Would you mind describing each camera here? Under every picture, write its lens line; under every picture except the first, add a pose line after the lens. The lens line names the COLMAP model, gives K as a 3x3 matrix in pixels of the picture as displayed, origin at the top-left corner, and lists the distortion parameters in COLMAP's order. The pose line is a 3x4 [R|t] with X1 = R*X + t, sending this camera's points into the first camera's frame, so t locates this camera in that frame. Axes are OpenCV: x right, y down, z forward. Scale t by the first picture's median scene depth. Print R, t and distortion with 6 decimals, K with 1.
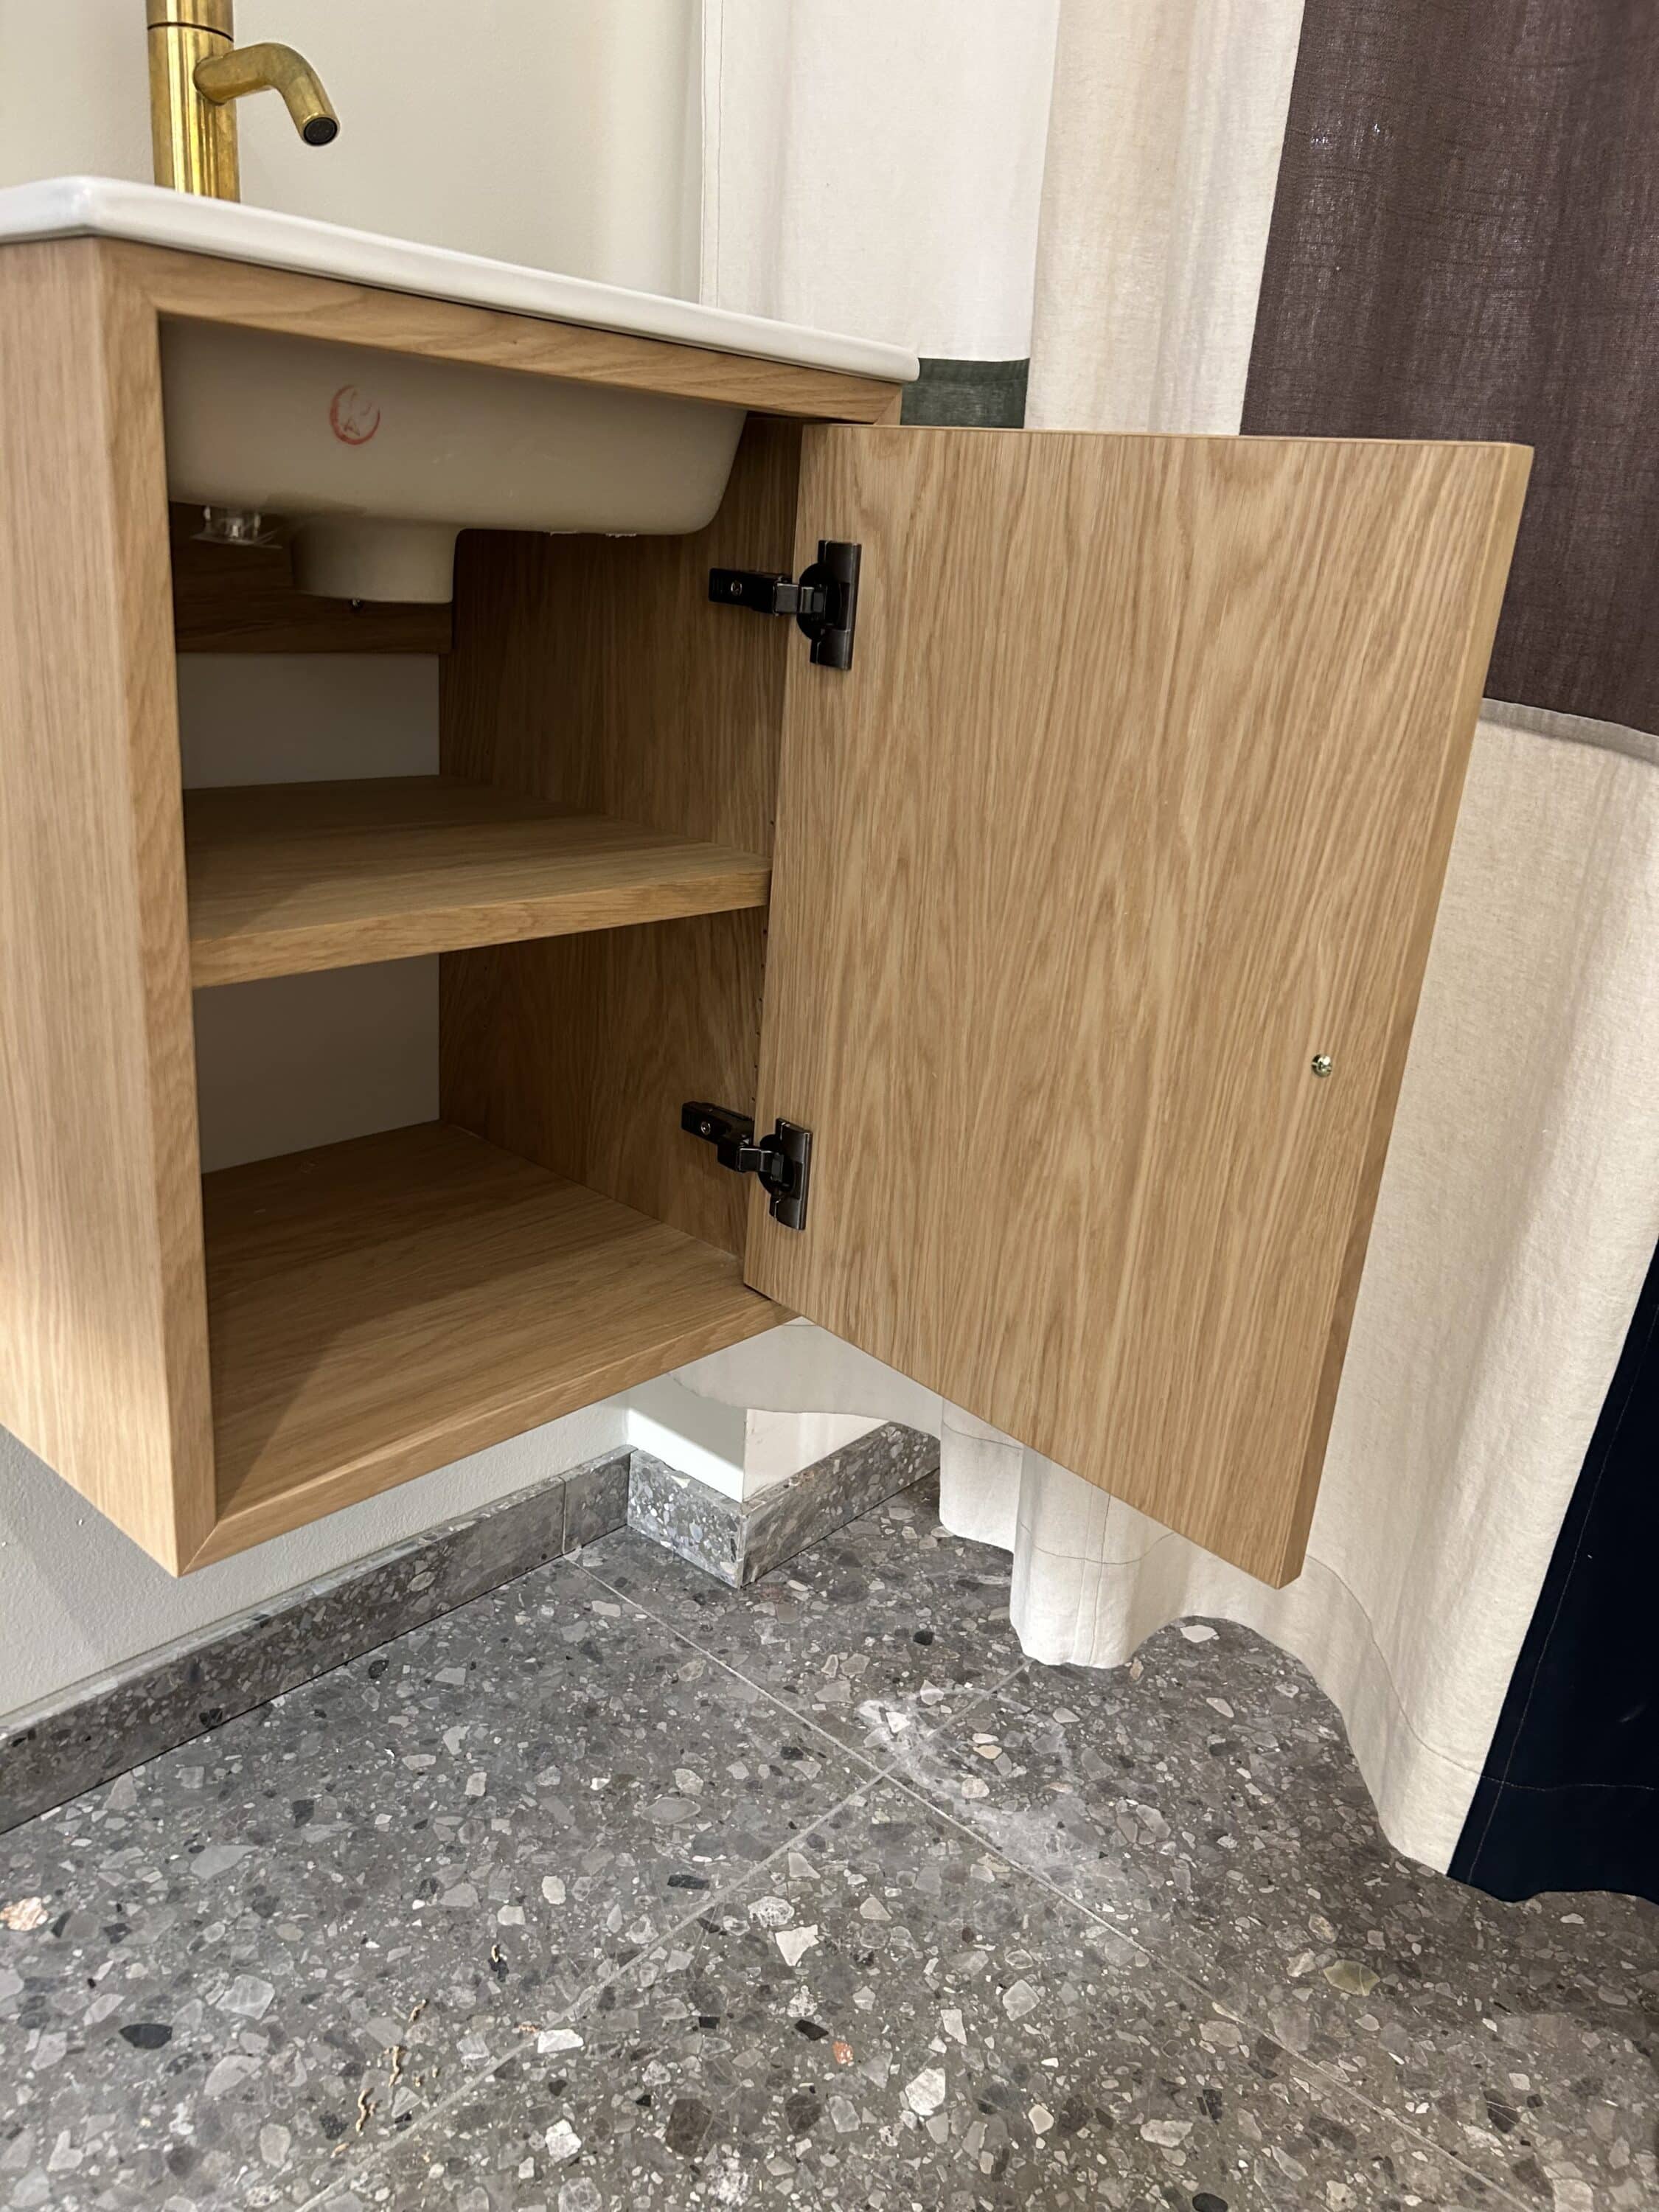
lens RADIAL K [[1661.5, 0, 818.5], [0, 1661.5, 1107.7], [0, 0, 1]] dist [0.022730, -0.031337]
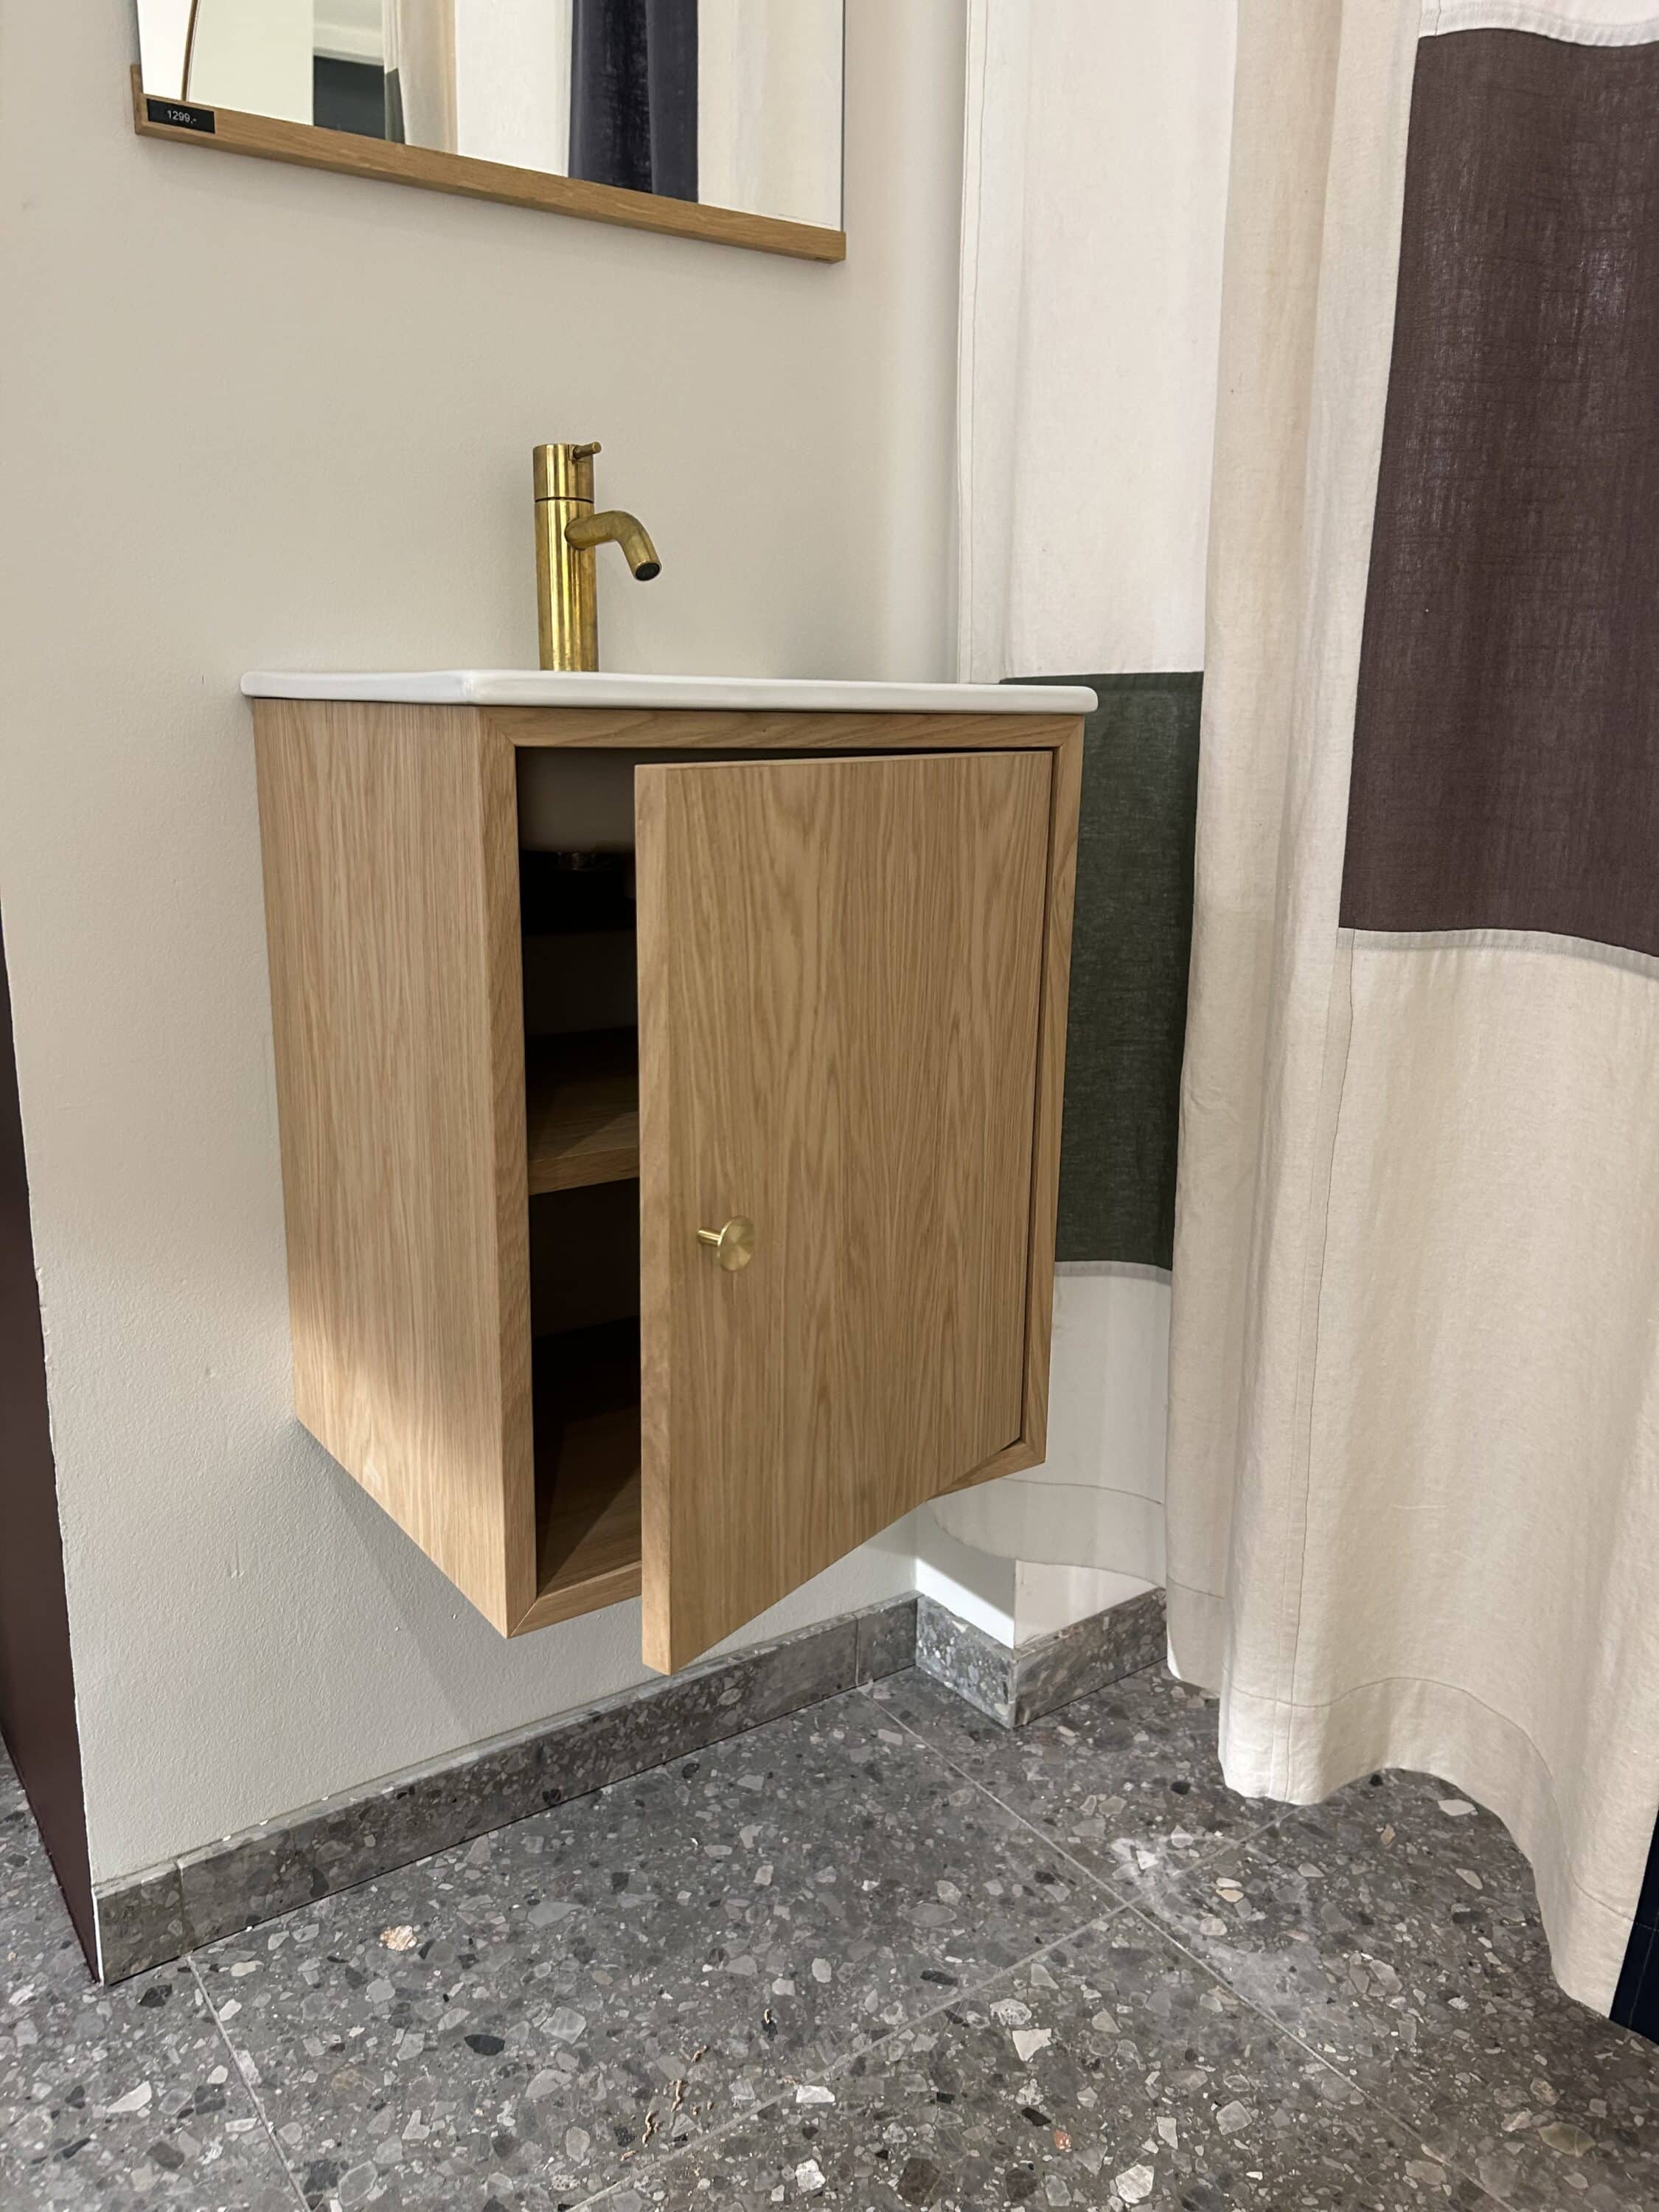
lens RADIAL K [[1661.5, 0, 821.5], [0, 1661.5, 1096.1], [0, 0, 1]] dist [0.022730, -0.031337]
pose [[0.973682, -0.011680, -0.227613, 0.112040], [-0.014758, 0.993359, -0.114103, 0.000462], [0.227434, 0.114459, 0.967043, -0.186546]]
